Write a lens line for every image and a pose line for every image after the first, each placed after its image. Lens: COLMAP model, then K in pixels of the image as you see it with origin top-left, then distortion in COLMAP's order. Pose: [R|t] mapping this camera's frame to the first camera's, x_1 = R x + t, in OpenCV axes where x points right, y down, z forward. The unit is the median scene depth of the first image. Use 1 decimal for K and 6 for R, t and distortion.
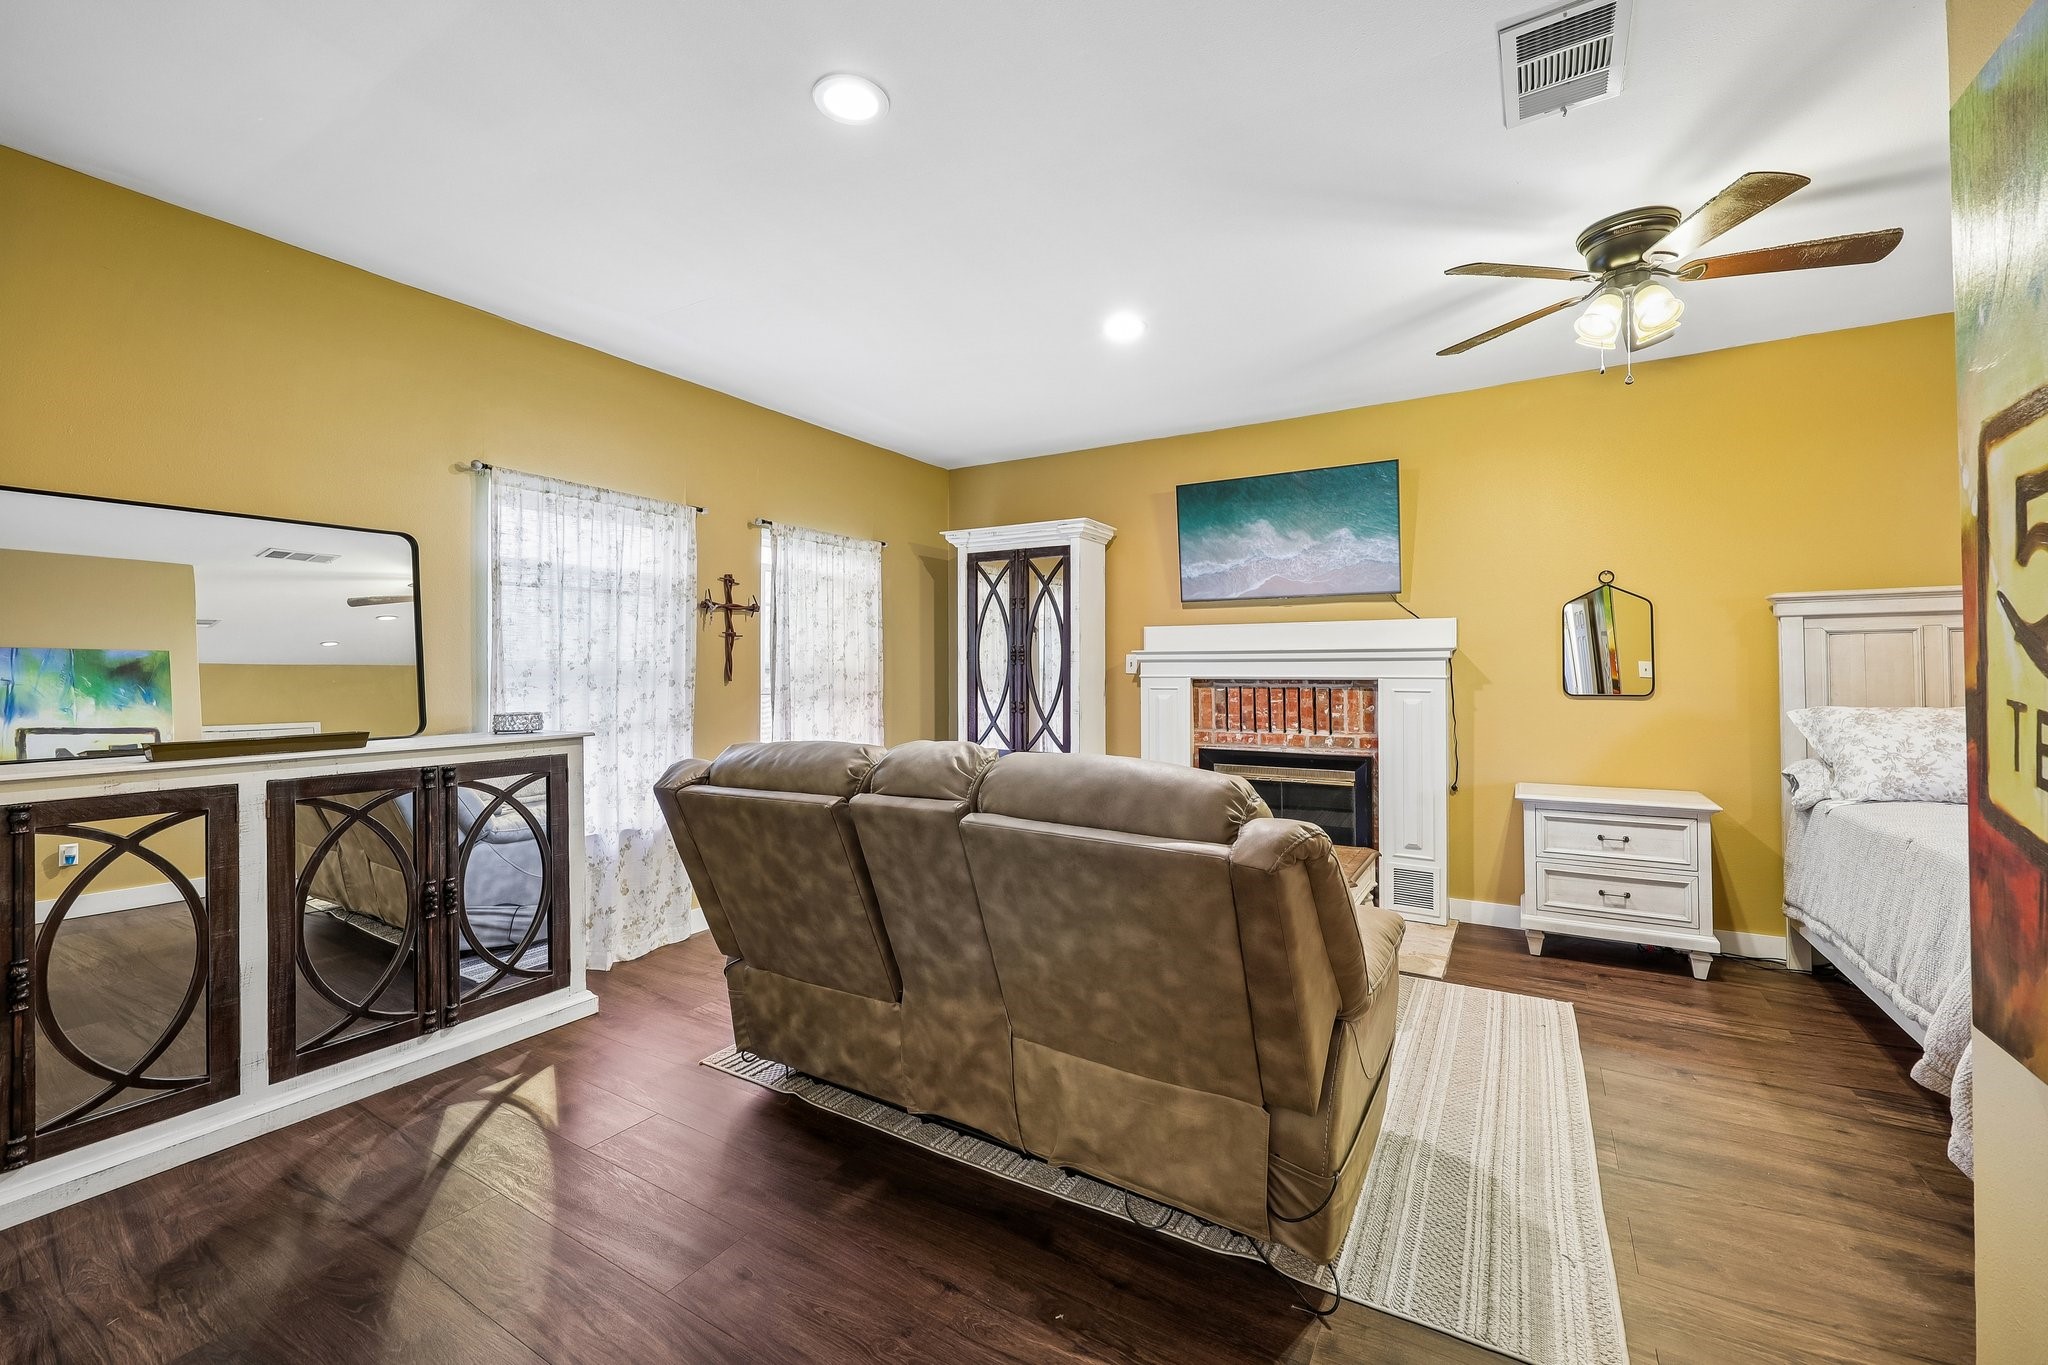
lens RADIAL K [[833.5, 0, 1018.4], [0, 833.5, 683.8], [0, 0, 1]] dist [-0.001071, 0.000507]
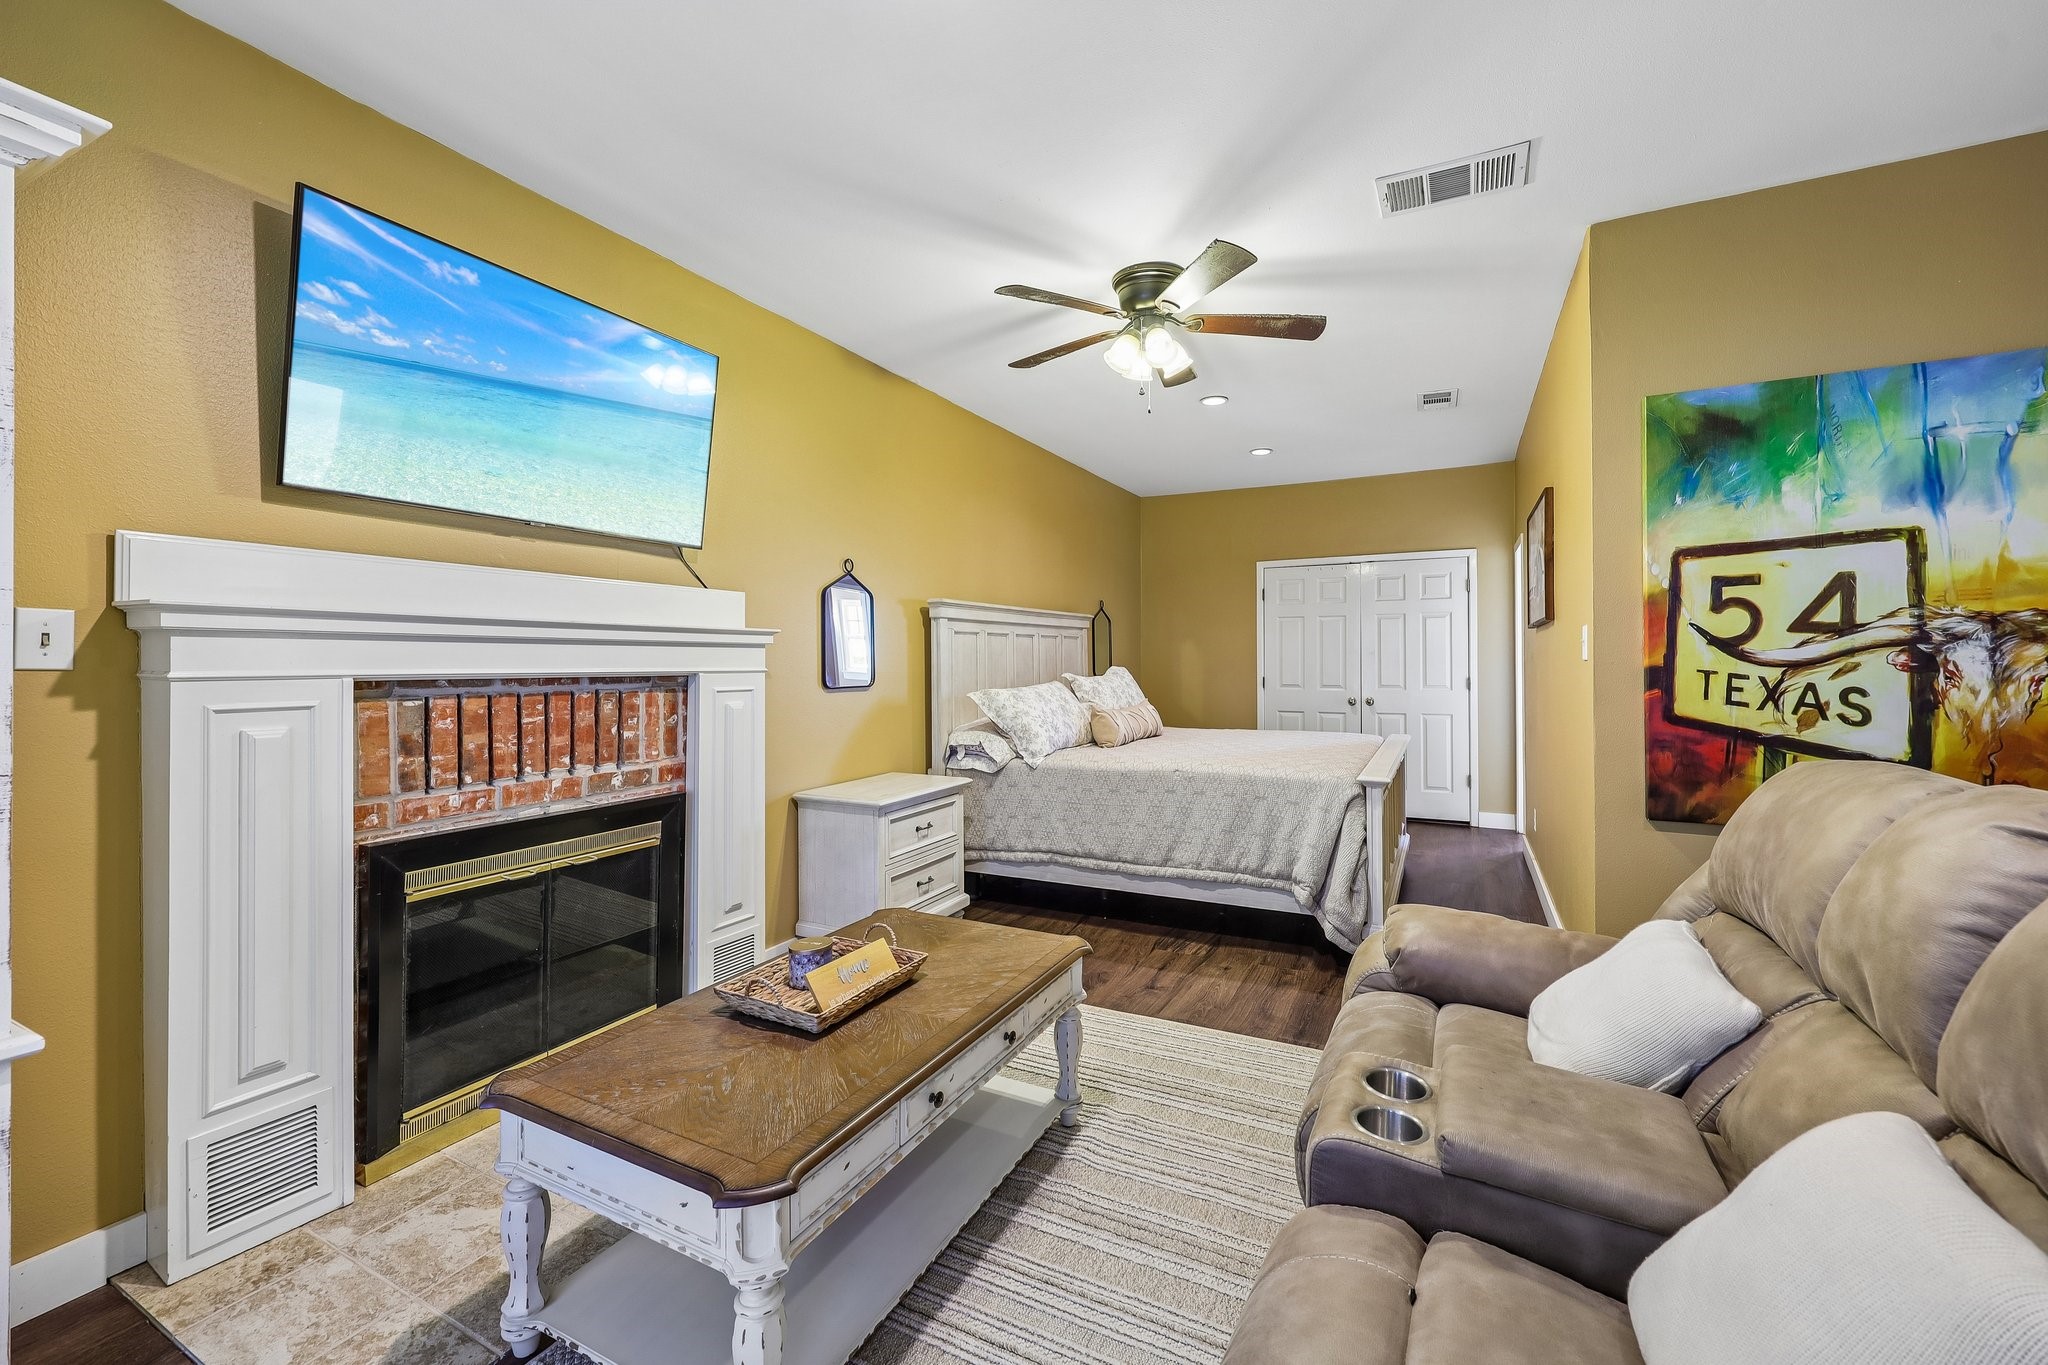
lens RADIAL K [[833.5, 0, 1020.1], [0, 833.5, 665.0], [0, 0, 1]] dist [-0.001071, 0.000507]
pose [[-0.081508, 0.001538, 0.996671, -0.246805], [0.019309, 0.999814, 0.000036, -0.007674], [-0.996486, 0.019248, -0.081523, 0.770394]]
